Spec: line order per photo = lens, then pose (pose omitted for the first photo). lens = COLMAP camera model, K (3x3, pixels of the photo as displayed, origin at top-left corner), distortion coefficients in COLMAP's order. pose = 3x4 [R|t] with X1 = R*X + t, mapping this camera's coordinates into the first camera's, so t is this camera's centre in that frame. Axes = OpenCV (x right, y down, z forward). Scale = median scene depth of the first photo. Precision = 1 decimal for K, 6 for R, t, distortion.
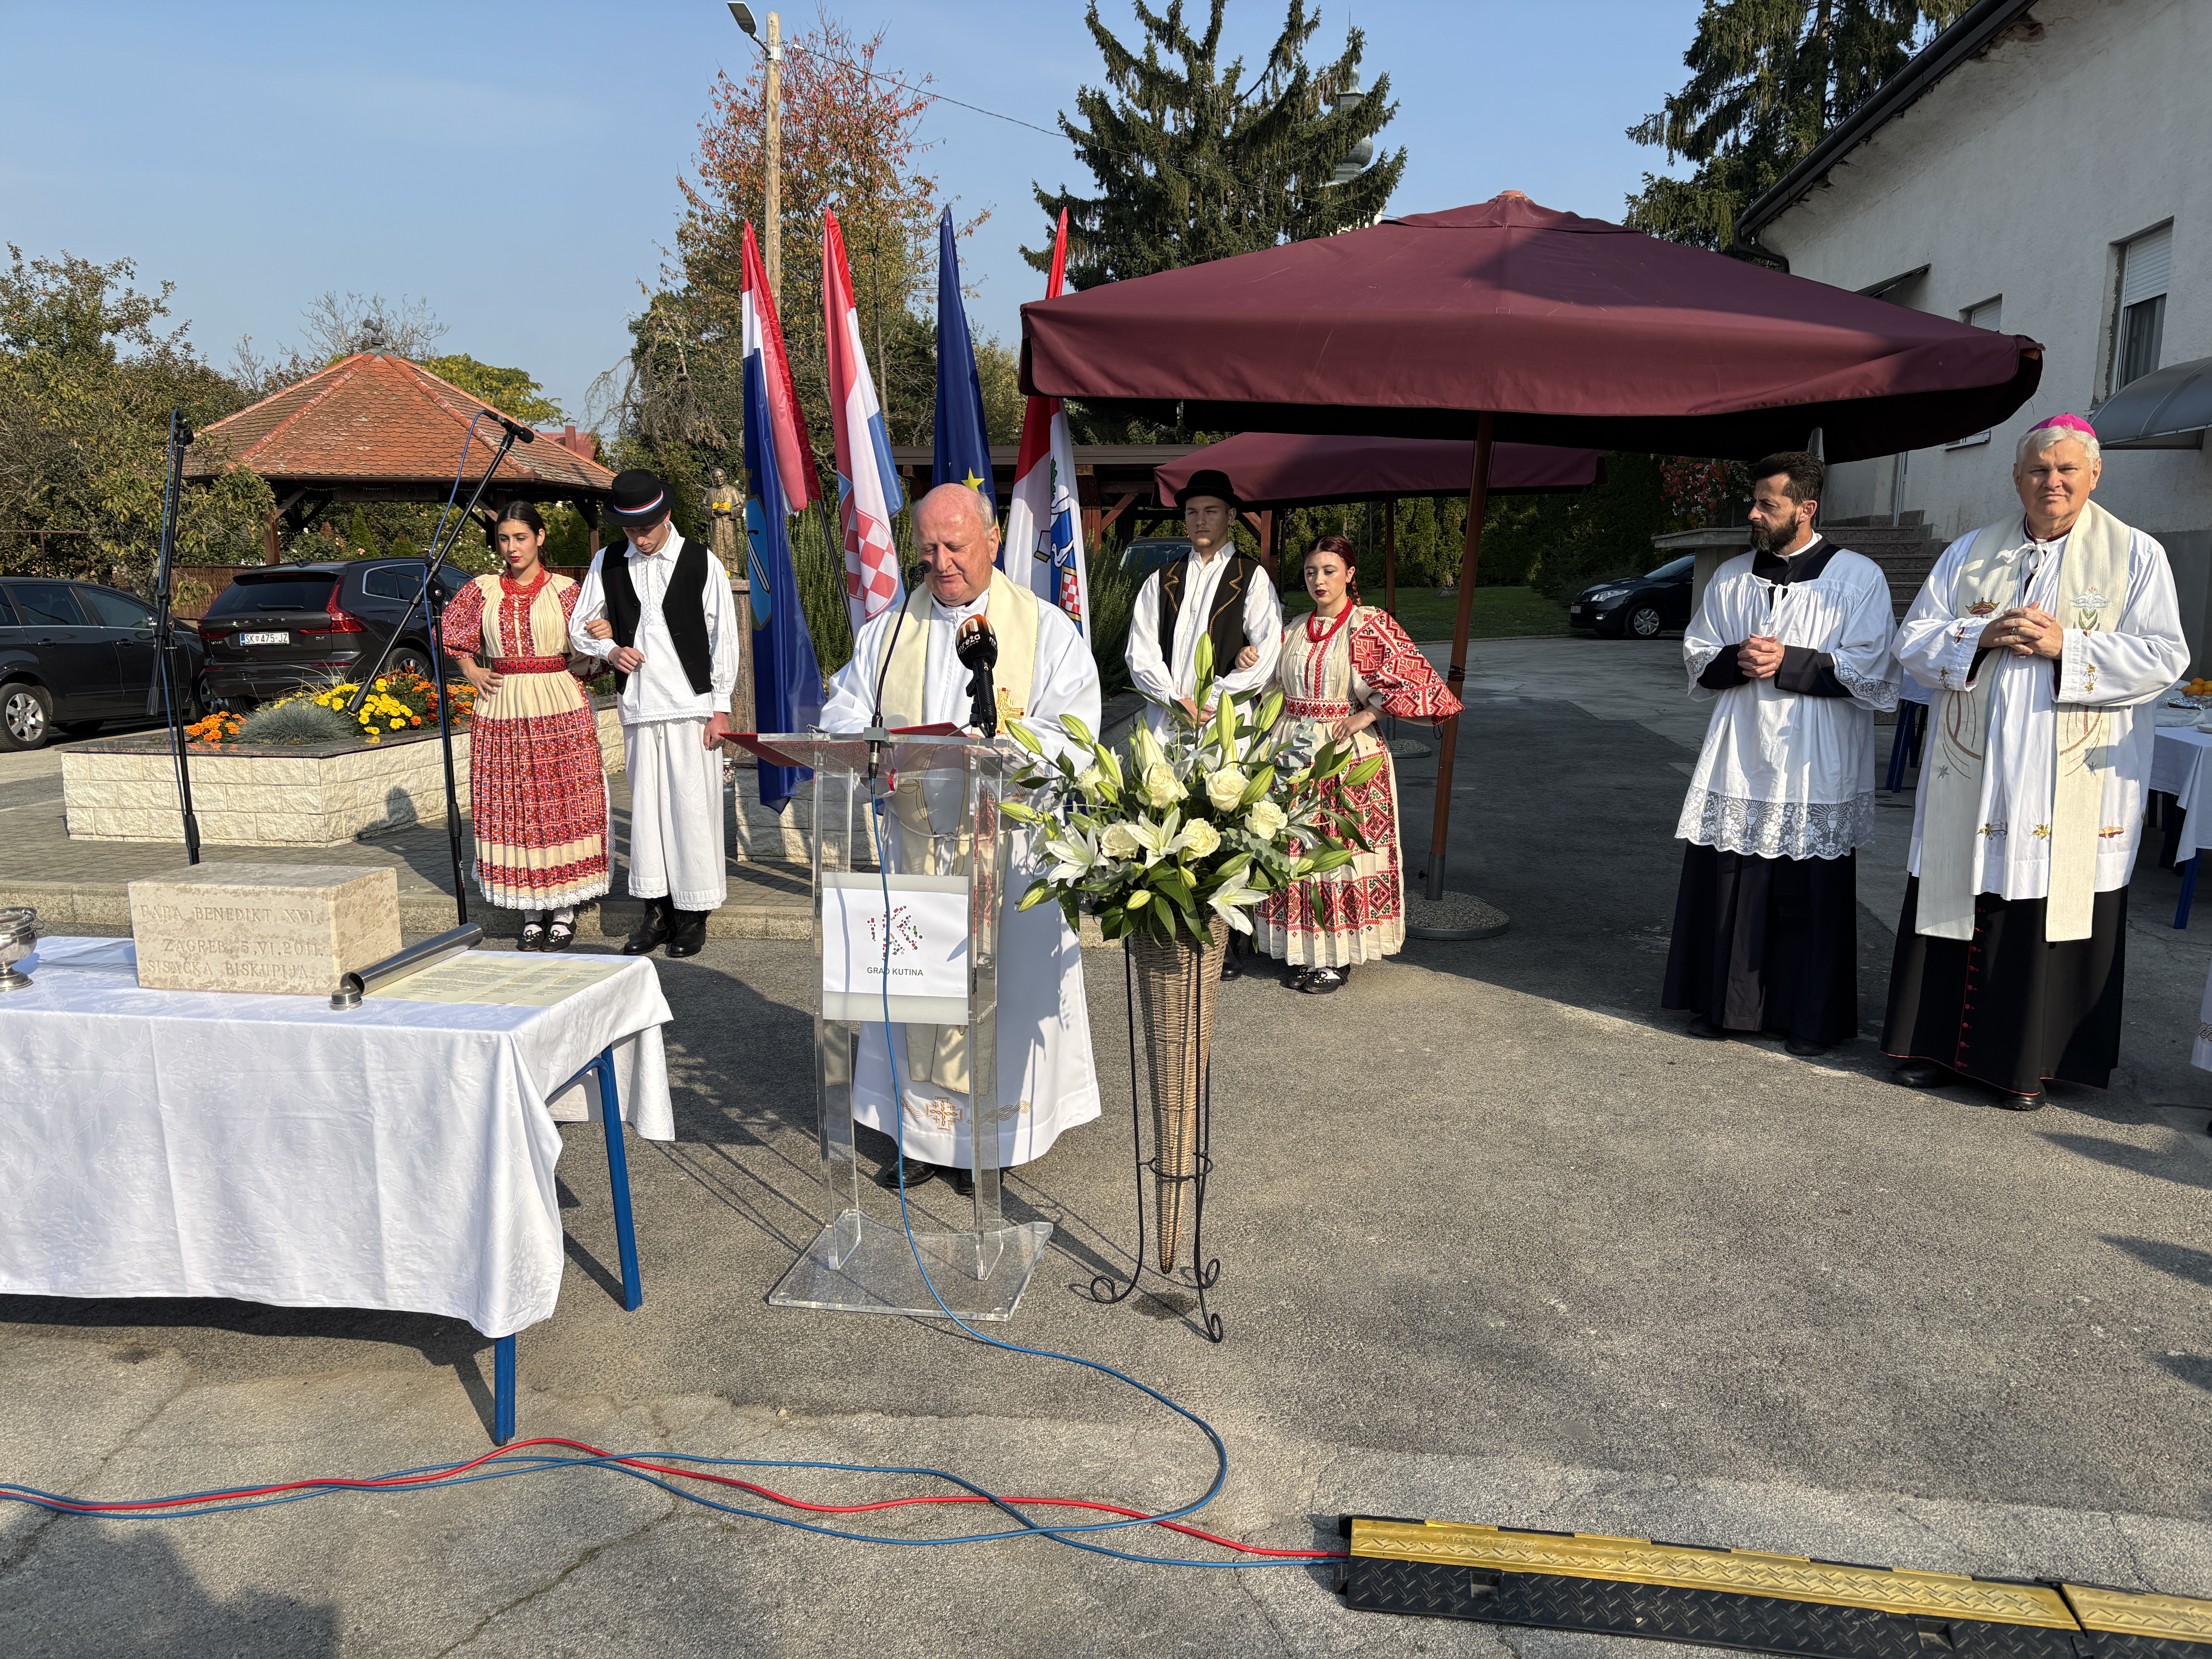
lens RADIAL K [[1700.1, 0, 1120.3], [0, 1700.1, 846.1], [0, 0, 1]] dist [0.035593, -0.012824]
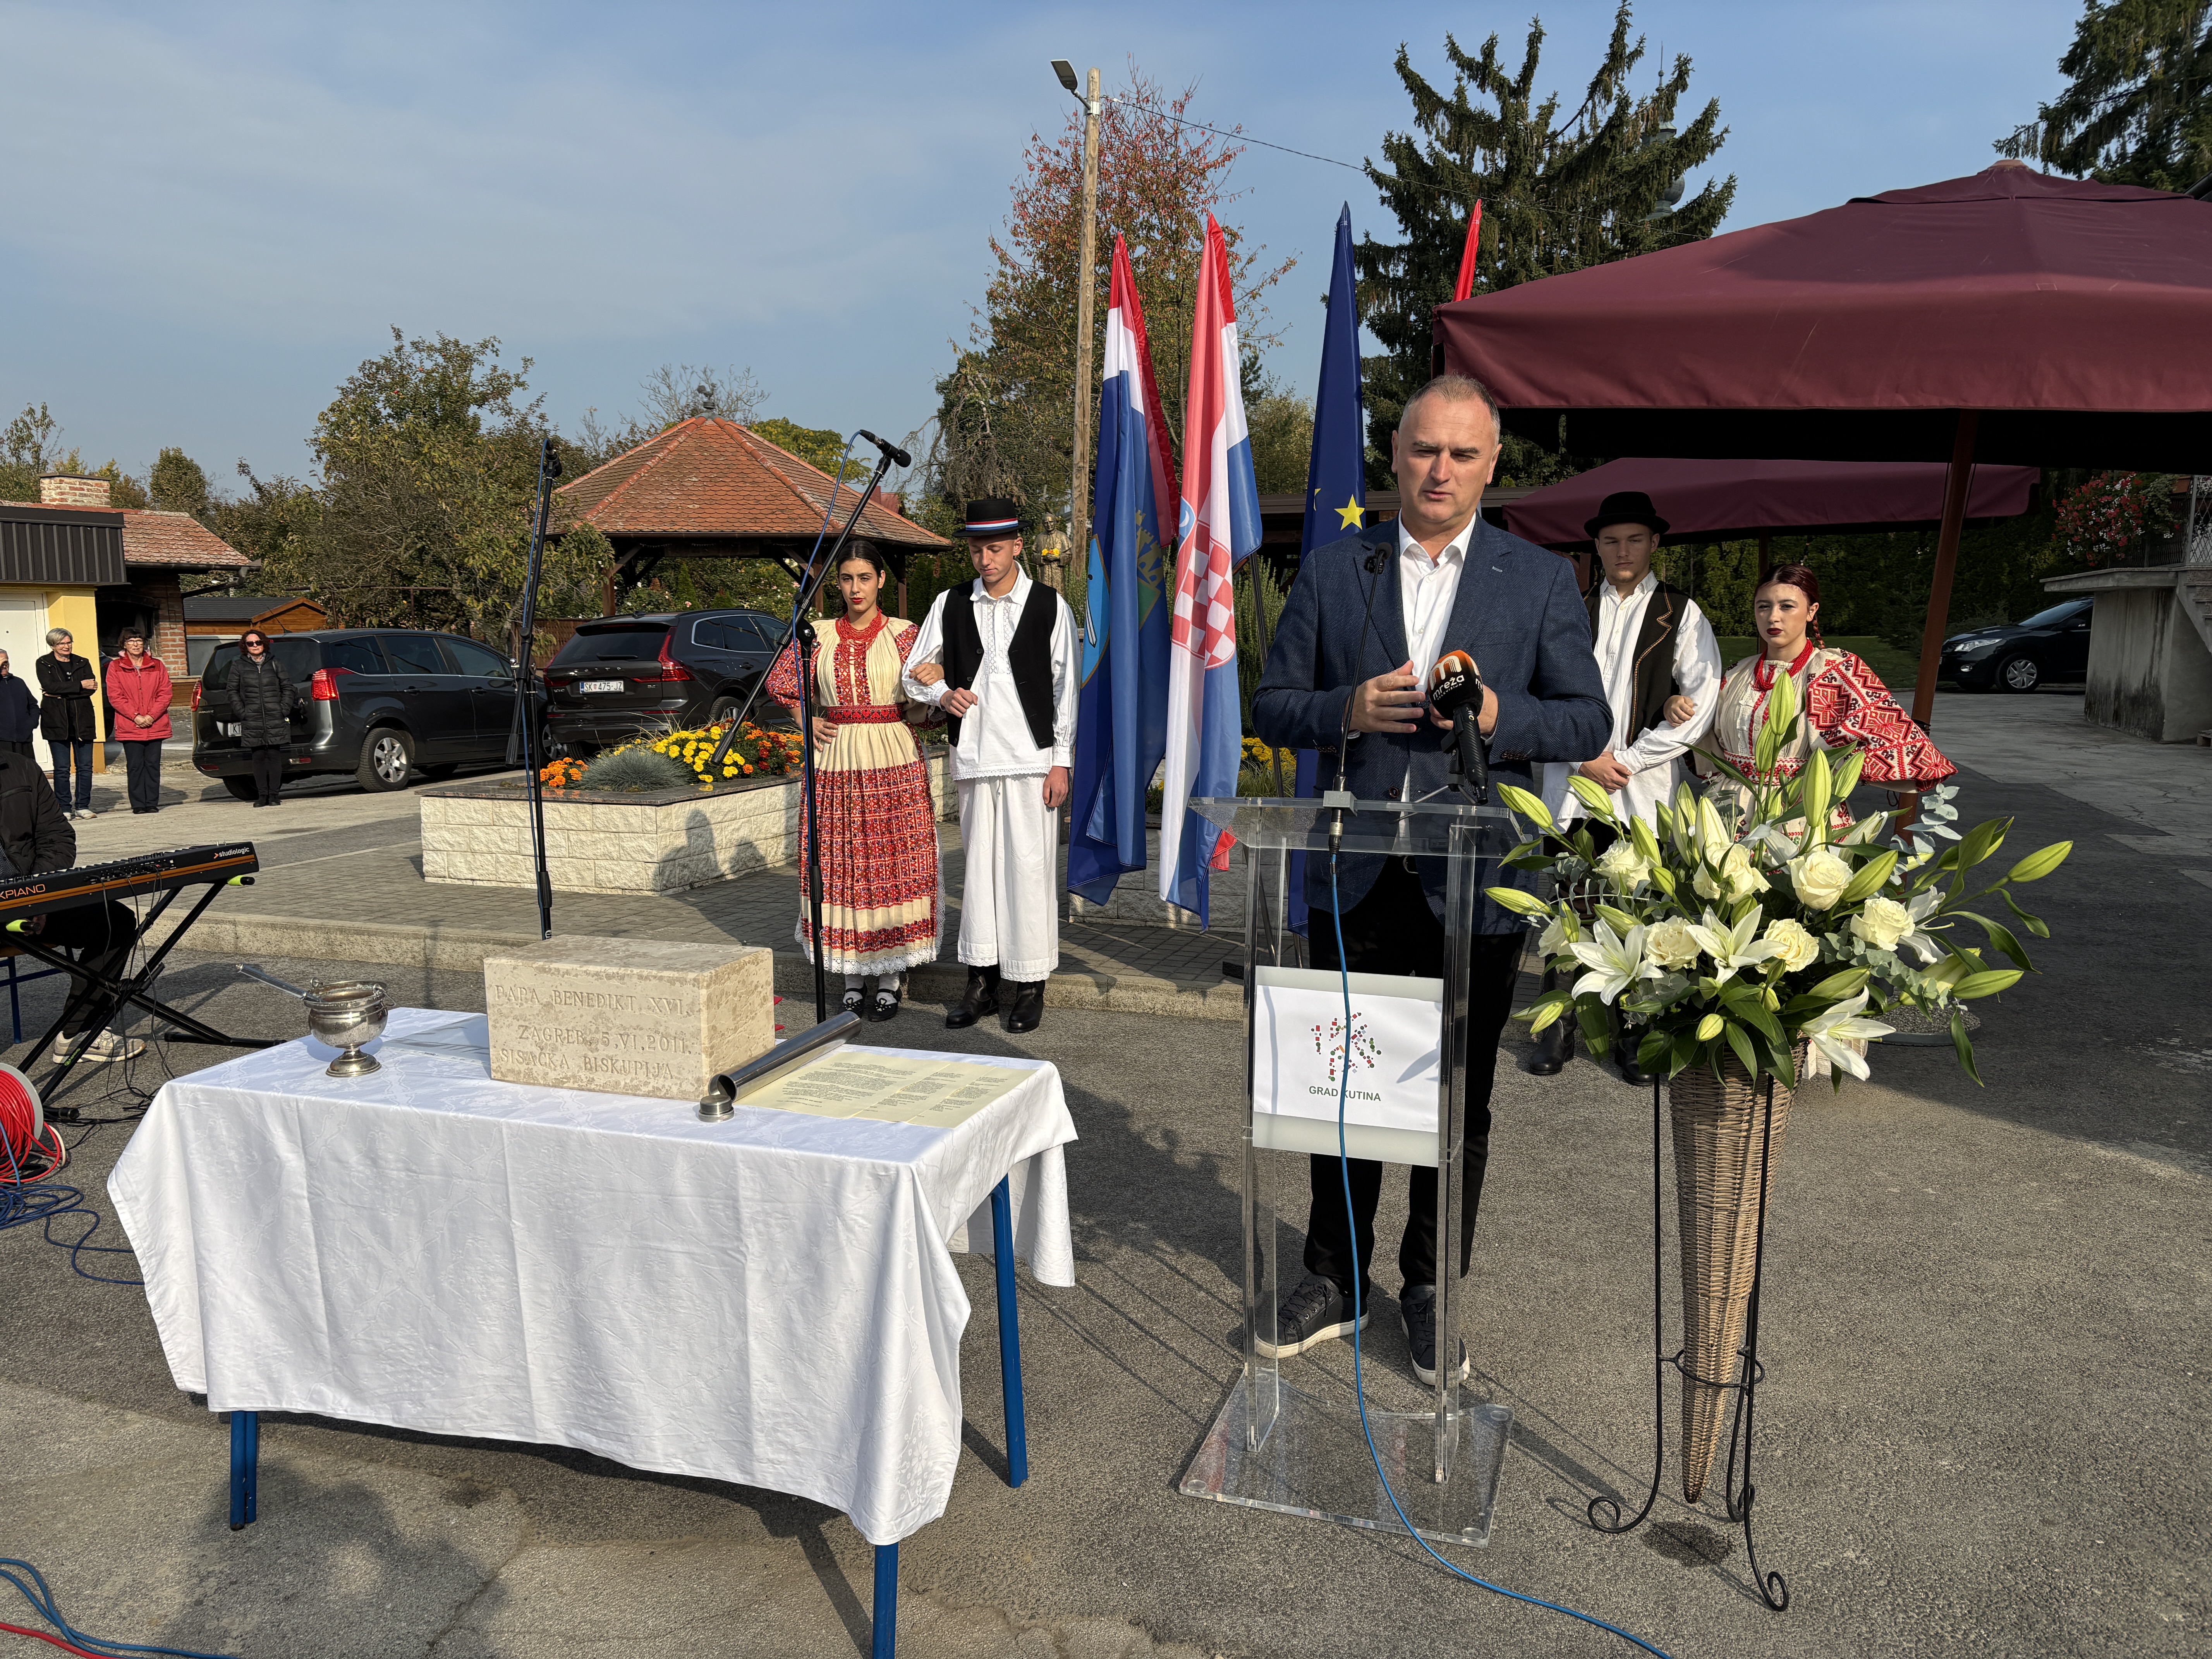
lens RADIAL K [[1702.1, 0, 1096.5], [0, 1702.1, 845.3], [0, 0, 1]] dist [0.037145, -0.018701]
pose [[0.984565, 0.020590, -0.173805, -0.040852], [-0.025909, 0.999261, -0.028390, -0.006469], [0.173092, 0.032455, 0.984371, 0.066497]]
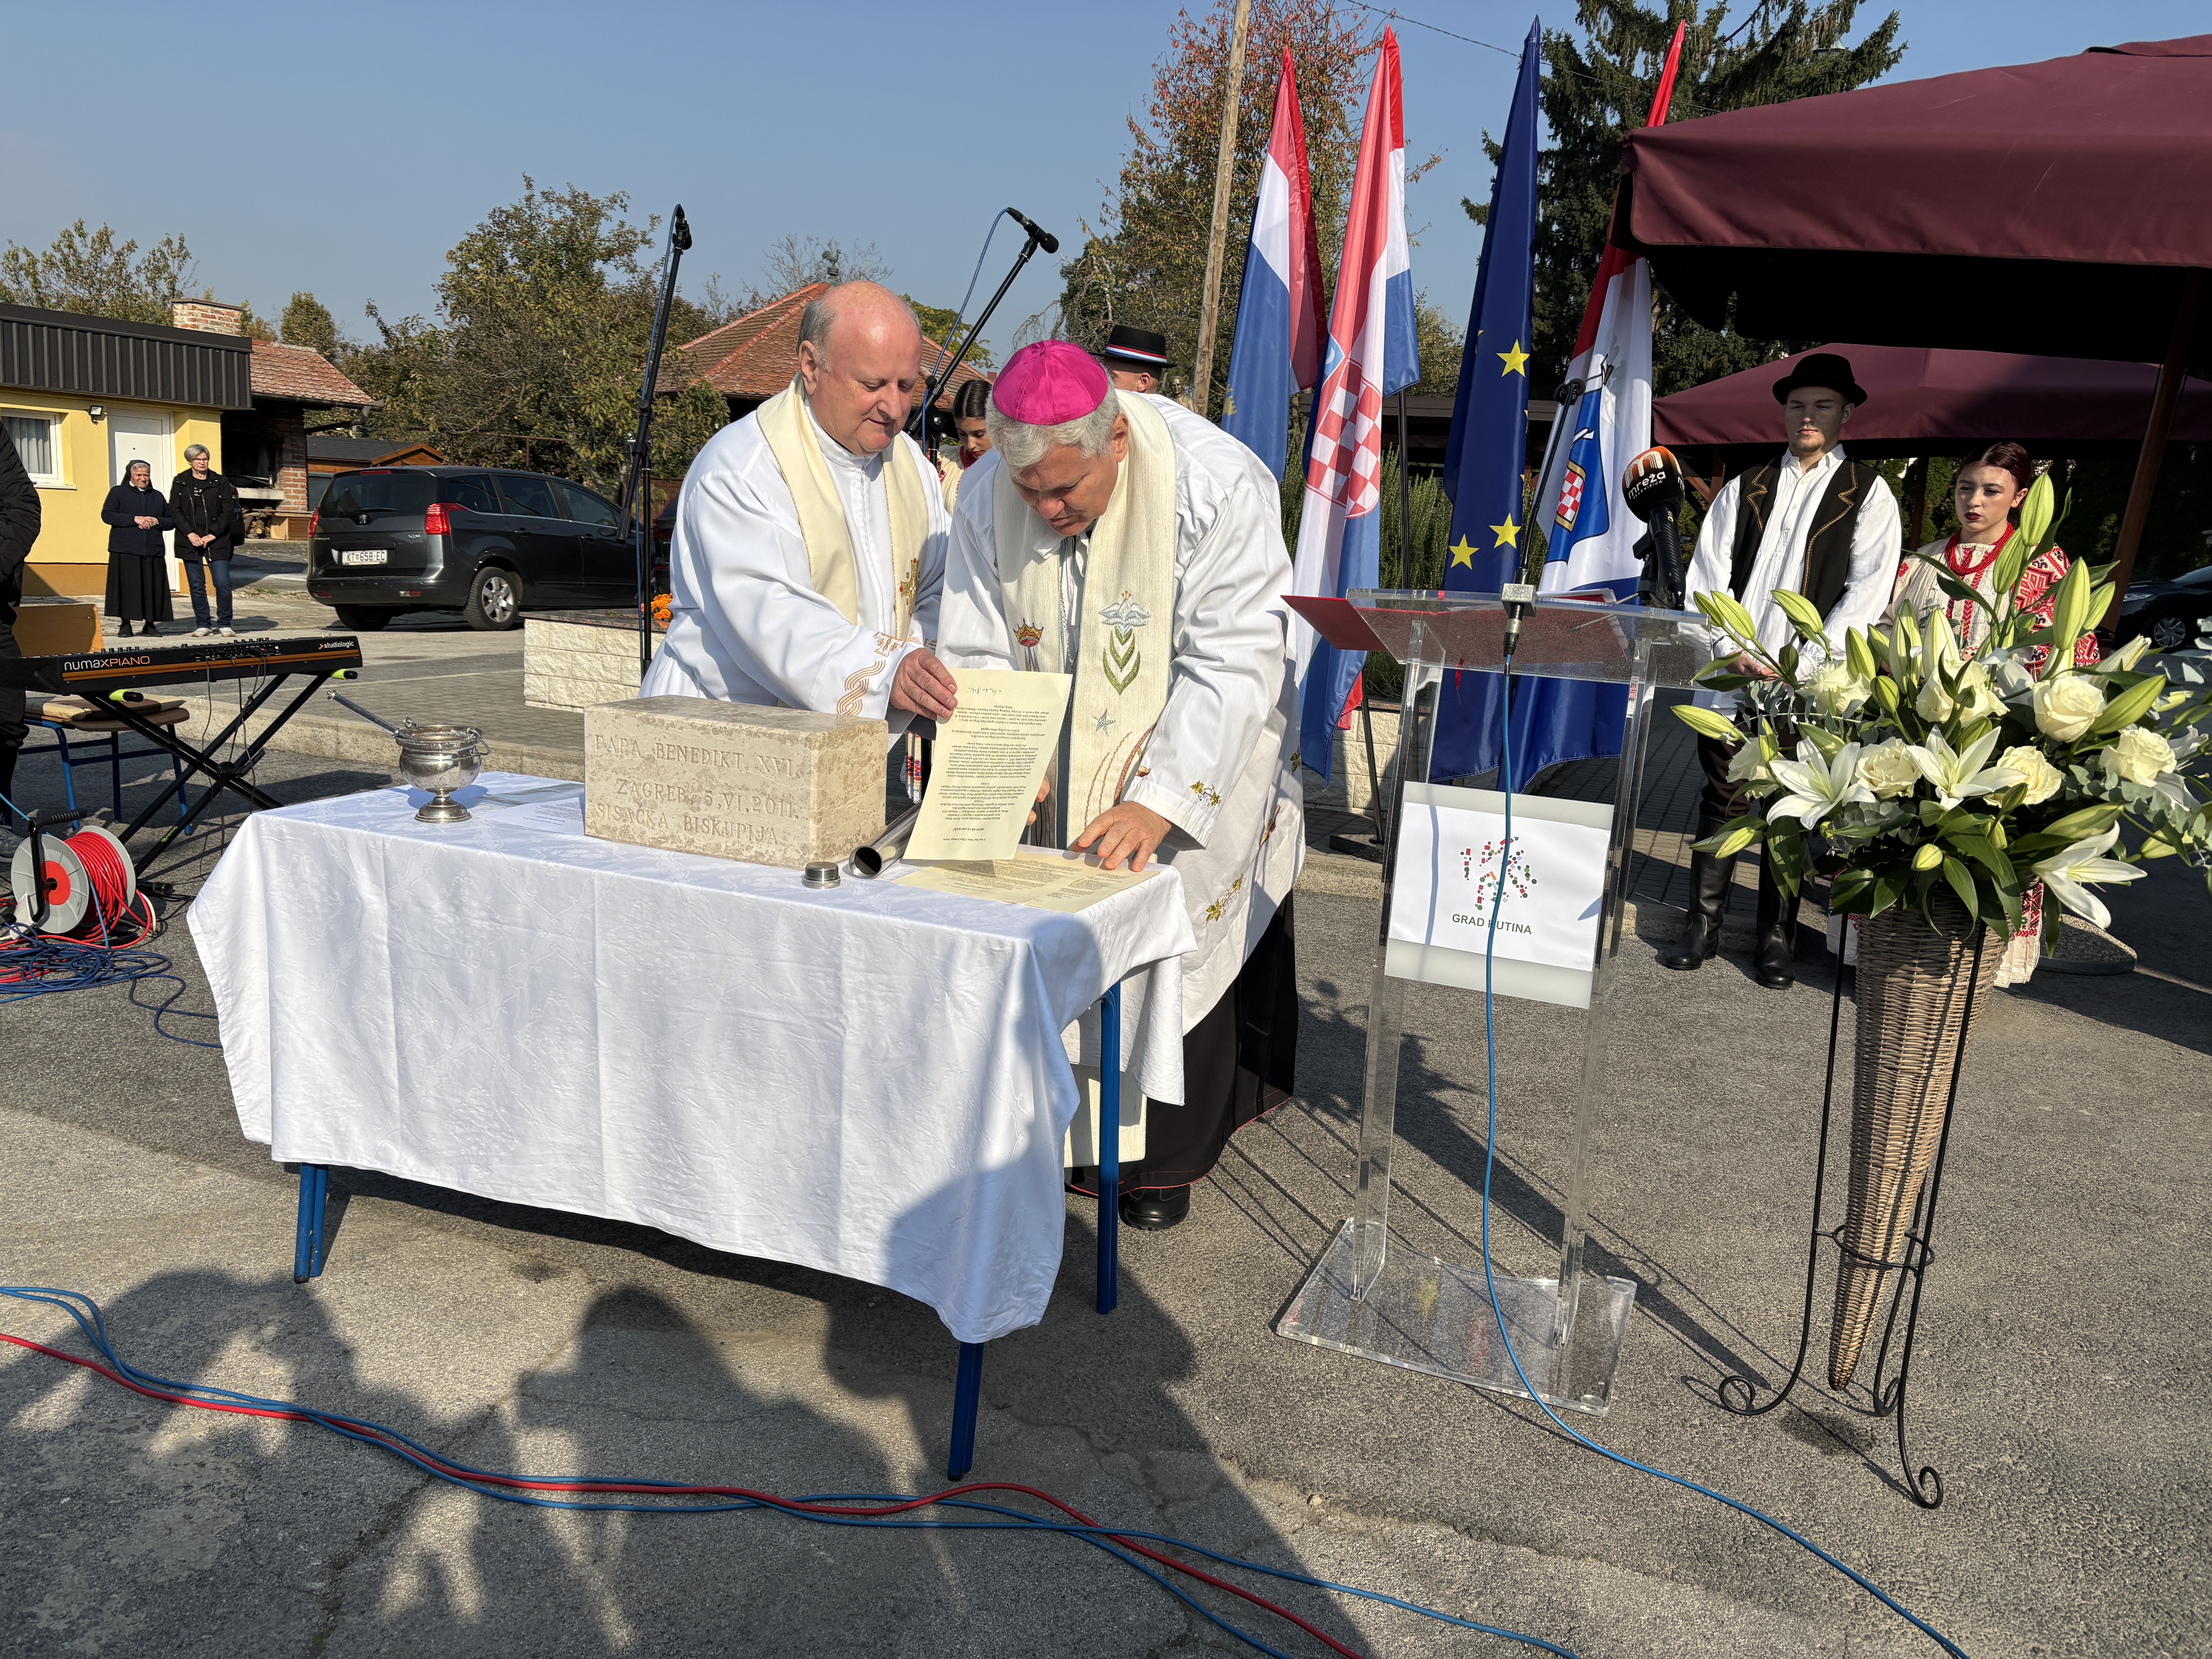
lens RADIAL K [[1702.1, 0, 1101.7], [0, 1702.1, 826.8], [0, 0, 1]] dist [0.030879, -0.000458]
pose [[0.970763, 0.101703, -0.217429, -0.051856], [-0.099937, 0.994810, 0.019134, 0.012735], [0.218247, 0.003154, 0.975888, 0.086767]]
